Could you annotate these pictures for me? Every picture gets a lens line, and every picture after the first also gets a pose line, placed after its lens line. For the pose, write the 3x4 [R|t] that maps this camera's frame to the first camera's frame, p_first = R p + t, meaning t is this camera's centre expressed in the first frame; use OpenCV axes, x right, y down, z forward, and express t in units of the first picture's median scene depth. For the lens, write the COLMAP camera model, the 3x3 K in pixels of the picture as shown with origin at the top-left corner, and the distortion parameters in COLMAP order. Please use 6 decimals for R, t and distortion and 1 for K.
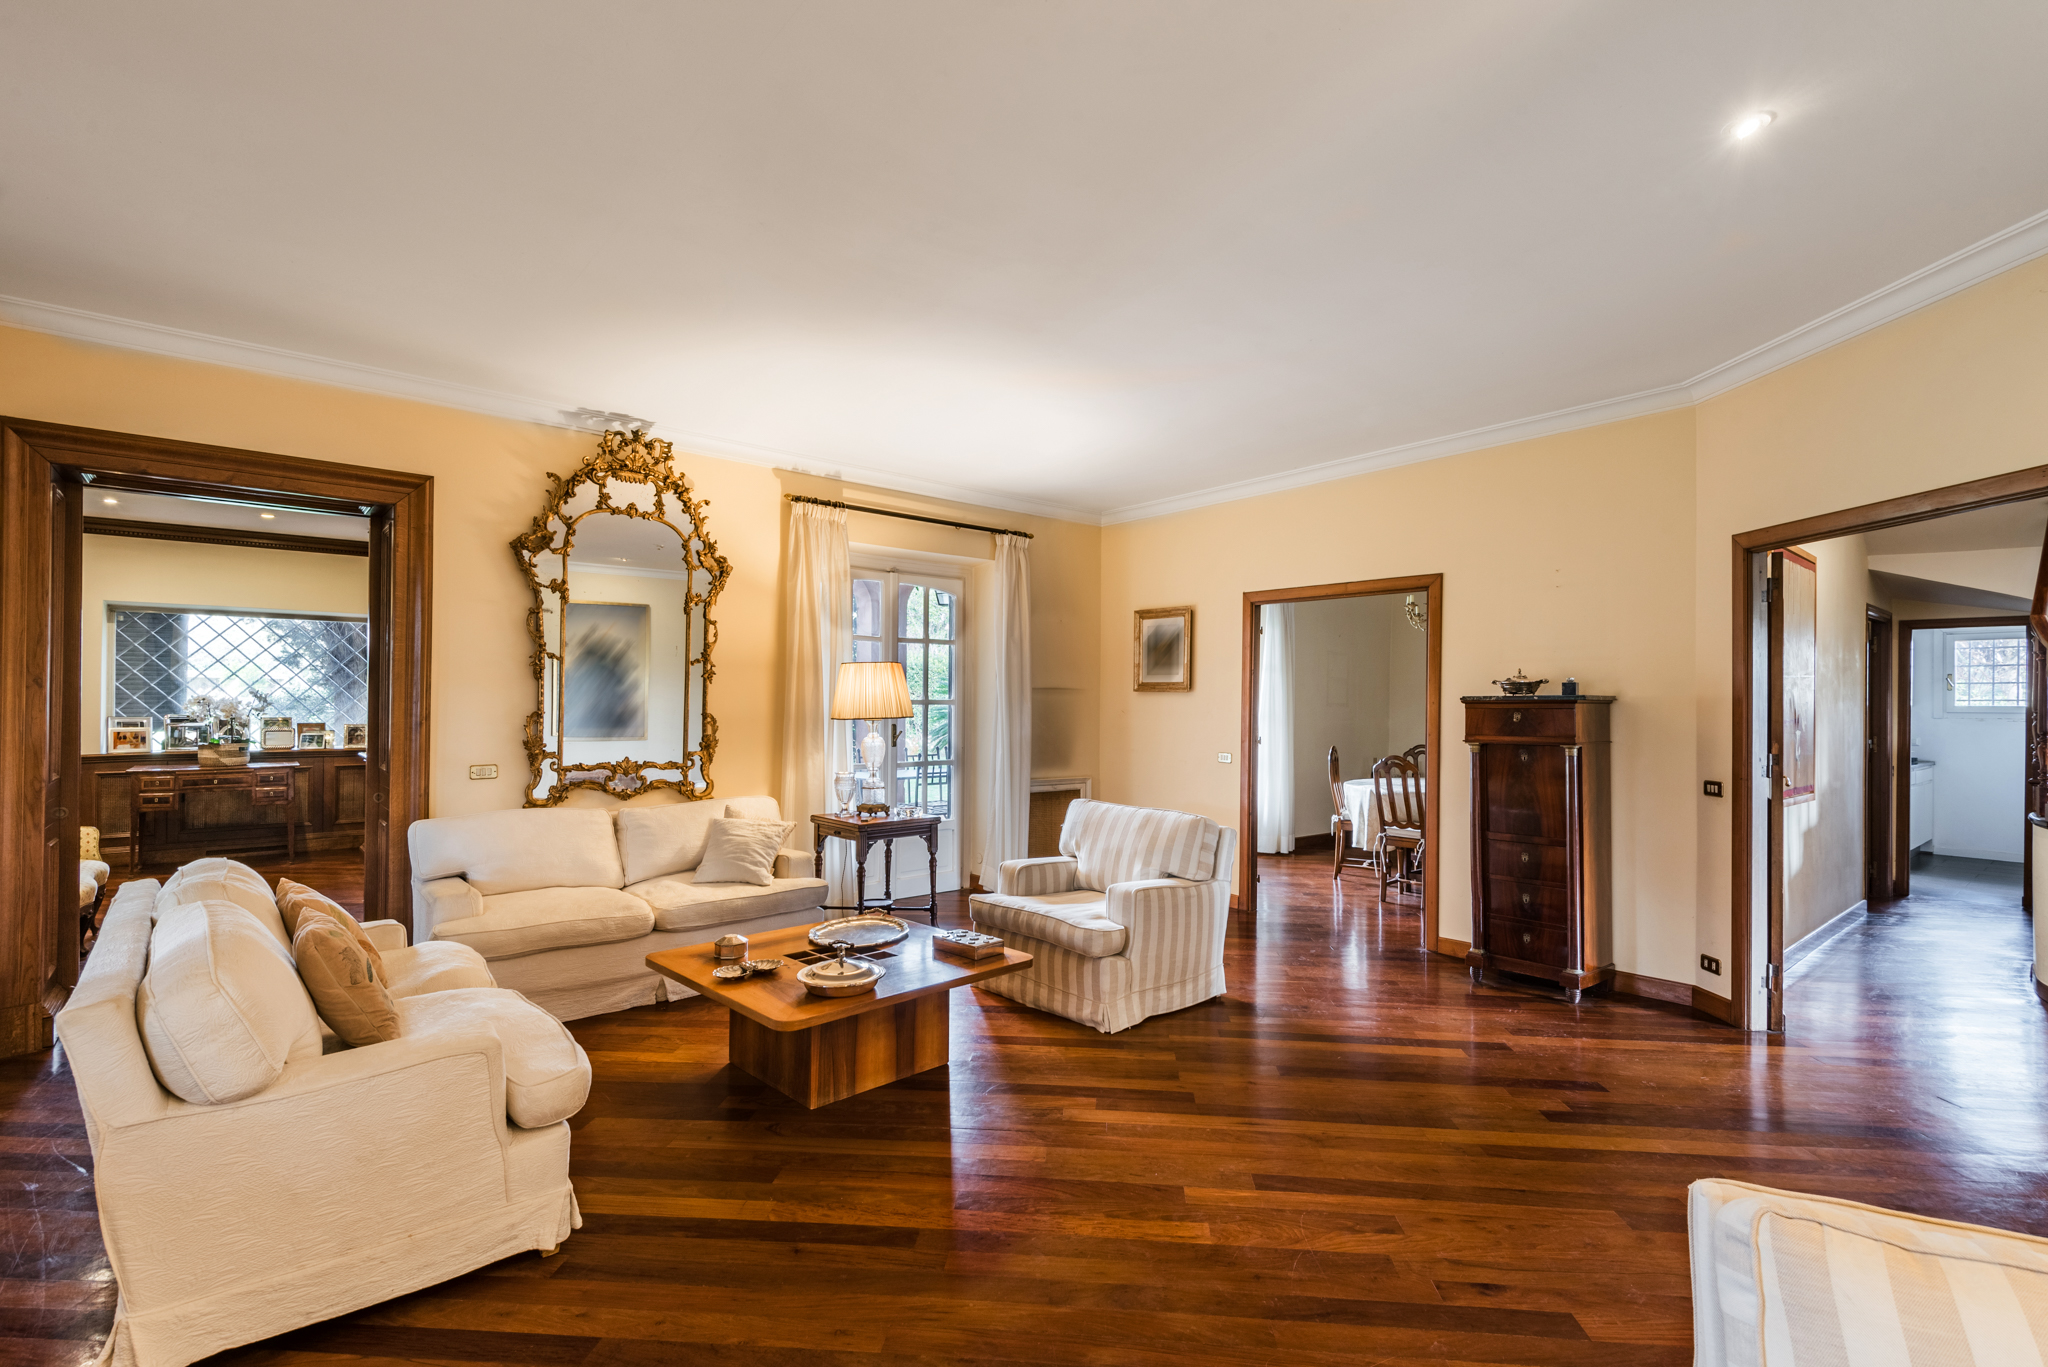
lens RADIAL K [[937.7, 0, 1015.5], [0, 937.7, 694.8], [0, 0, 1]] dist [0.023904, -0.013618]
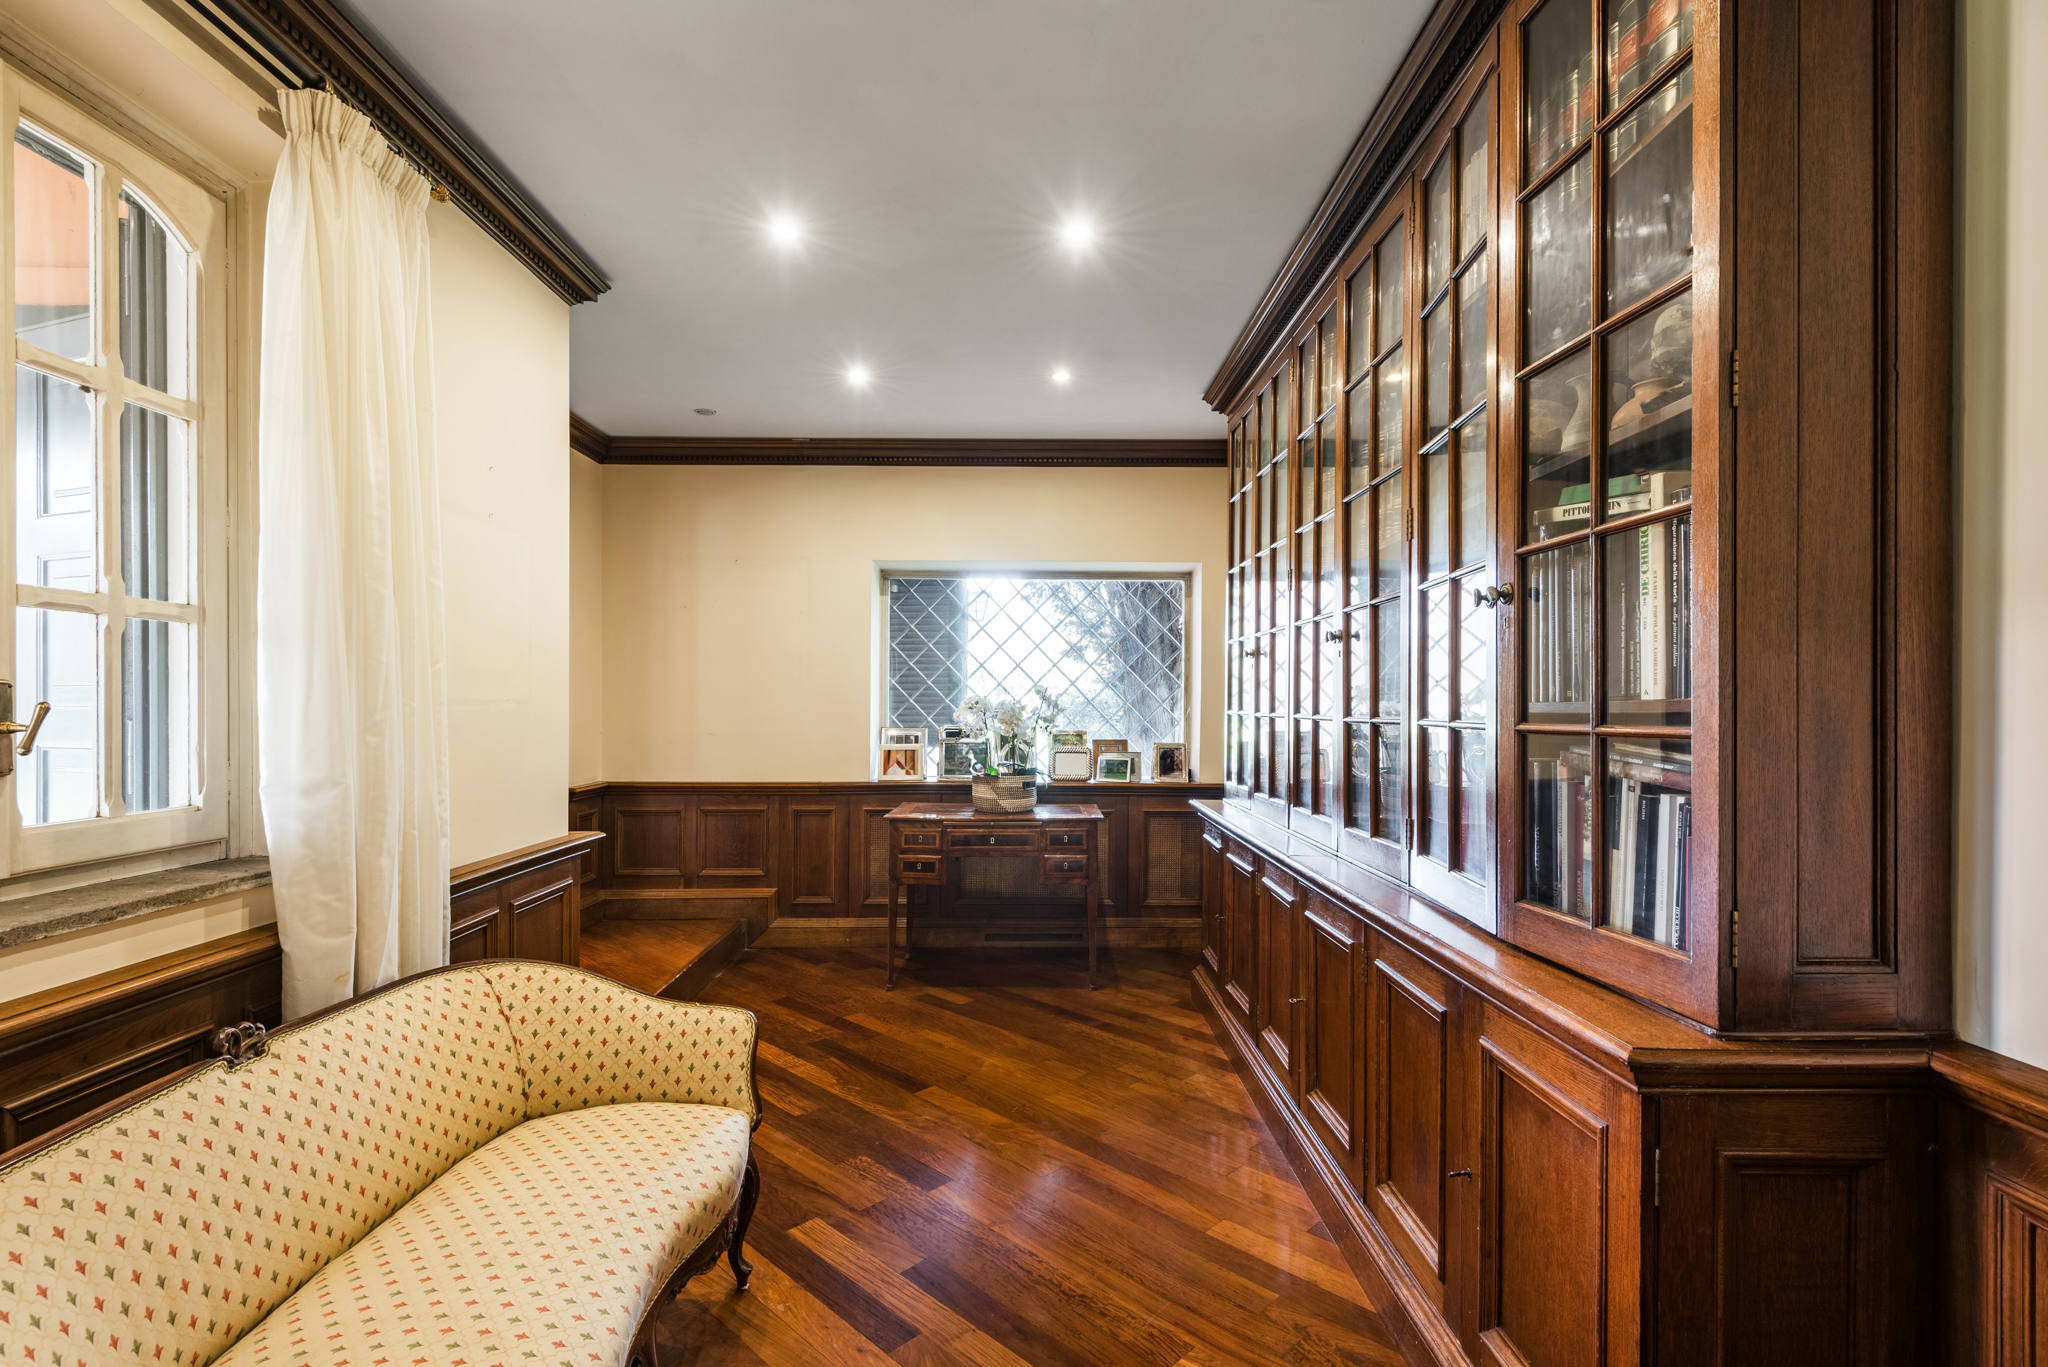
lens RADIAL K [[937.7, 0, 1023.8], [0, 937.7, 700.9], [0, 0, 1]] dist [0.023904, -0.013618]
pose [[0.769537, -0.003776, -0.638592, -0.418084], [0.004571, 0.999989, -0.000405, 0.003795], [0.638586, -0.002607, 0.769546, 0.516766]]
